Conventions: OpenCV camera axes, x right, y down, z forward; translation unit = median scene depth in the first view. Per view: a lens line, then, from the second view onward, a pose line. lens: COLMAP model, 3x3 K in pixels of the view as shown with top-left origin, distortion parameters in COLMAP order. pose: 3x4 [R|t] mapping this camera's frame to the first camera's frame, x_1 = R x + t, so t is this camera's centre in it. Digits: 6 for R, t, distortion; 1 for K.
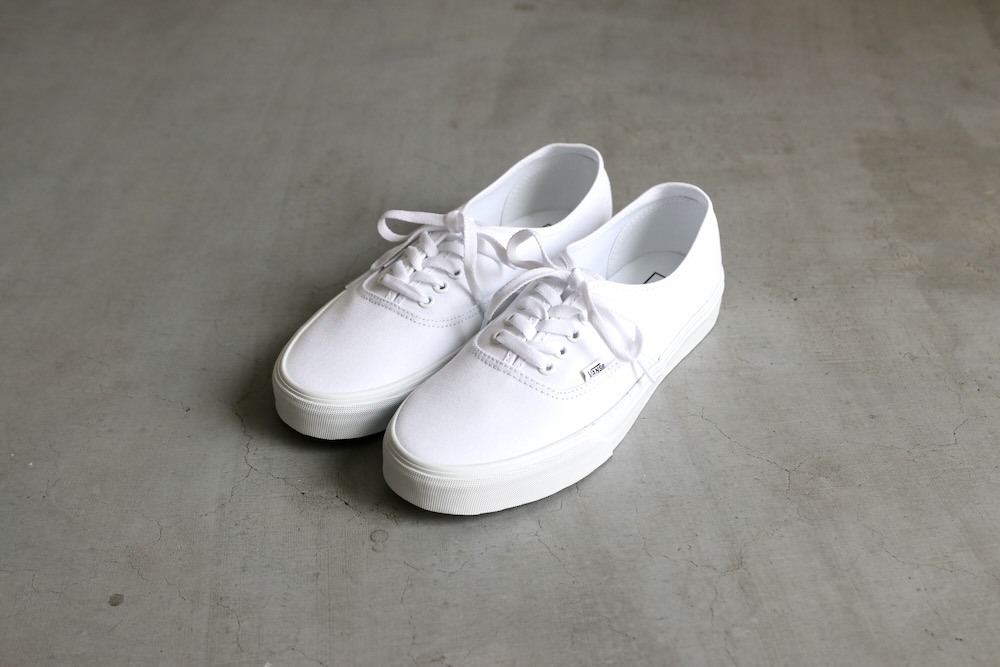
lens RADIAL K [[1376.7, 0, 500.0], [0, 1376.7, 333.5], [0, 0, 1]] dist [-0.088008, 0.087704]
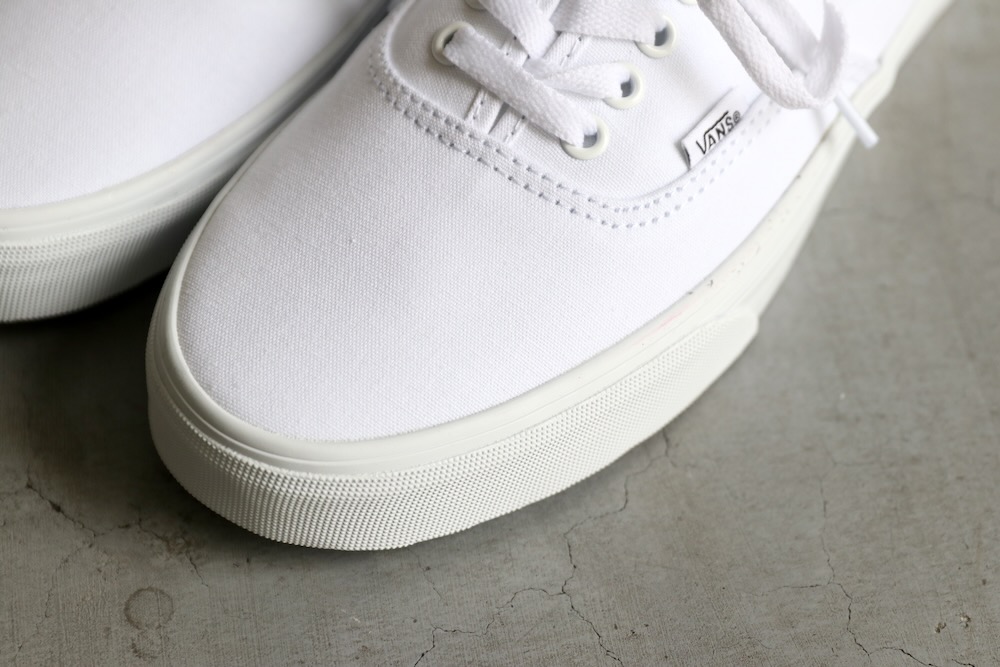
lens RADIAL K [[2862.7, 0, 500.0], [0, 2862.7, 333.5], [0, 0, 1]] dist [0.063881, 0.244104]
pose [[0.999022, -0.026621, 0.035314, -0.016797], [0.013973, 0.947627, 0.319074, -0.168954], [-0.041958, -0.318269, 0.947072, 0.264465]]
